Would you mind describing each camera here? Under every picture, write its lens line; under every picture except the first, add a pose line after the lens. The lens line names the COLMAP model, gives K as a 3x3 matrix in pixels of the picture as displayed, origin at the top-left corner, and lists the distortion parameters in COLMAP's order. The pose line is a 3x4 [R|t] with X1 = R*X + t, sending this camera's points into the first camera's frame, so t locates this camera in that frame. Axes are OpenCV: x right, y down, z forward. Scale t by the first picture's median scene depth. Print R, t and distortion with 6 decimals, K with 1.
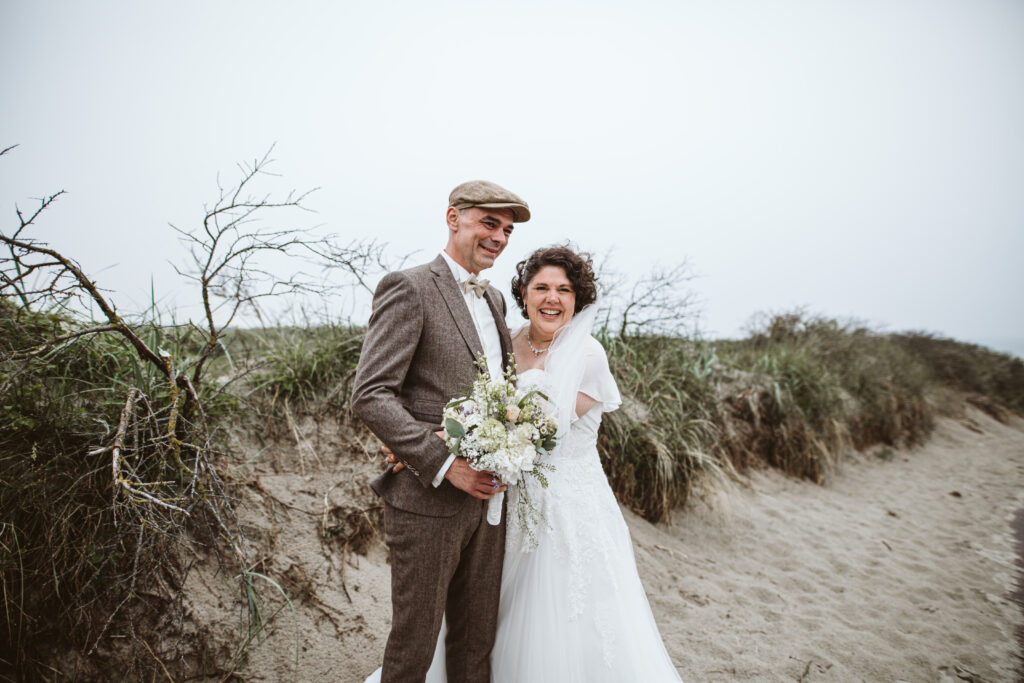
lens RADIAL K [[593.4, 0, 512.0], [0, 593.4, 341.5], [0, 0, 1]] dist [-0.023624, 0.000708]
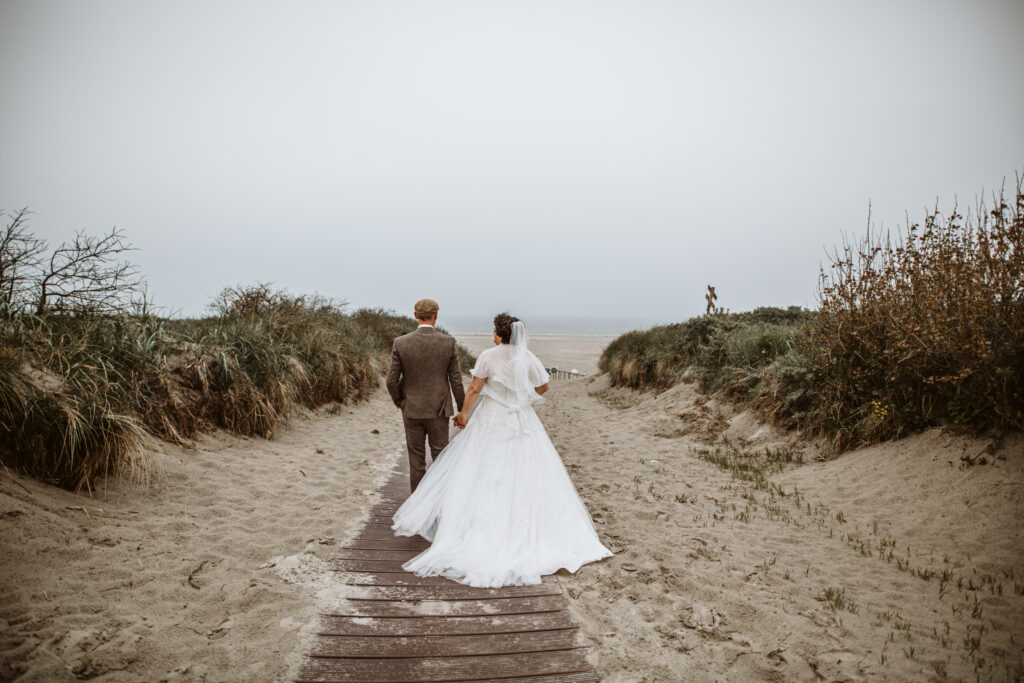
lens RADIAL K [[593.4, 0, 512.0], [0, 593.4, 341.5], [0, 0, 1]] dist [-0.023624, 0.000708]
pose [[0.693006, -0.036418, 0.720011, 0.034209], [0.011719, 0.999160, 0.039258, 0.014978], [-0.720836, -0.018768, 0.692851, -0.159630]]
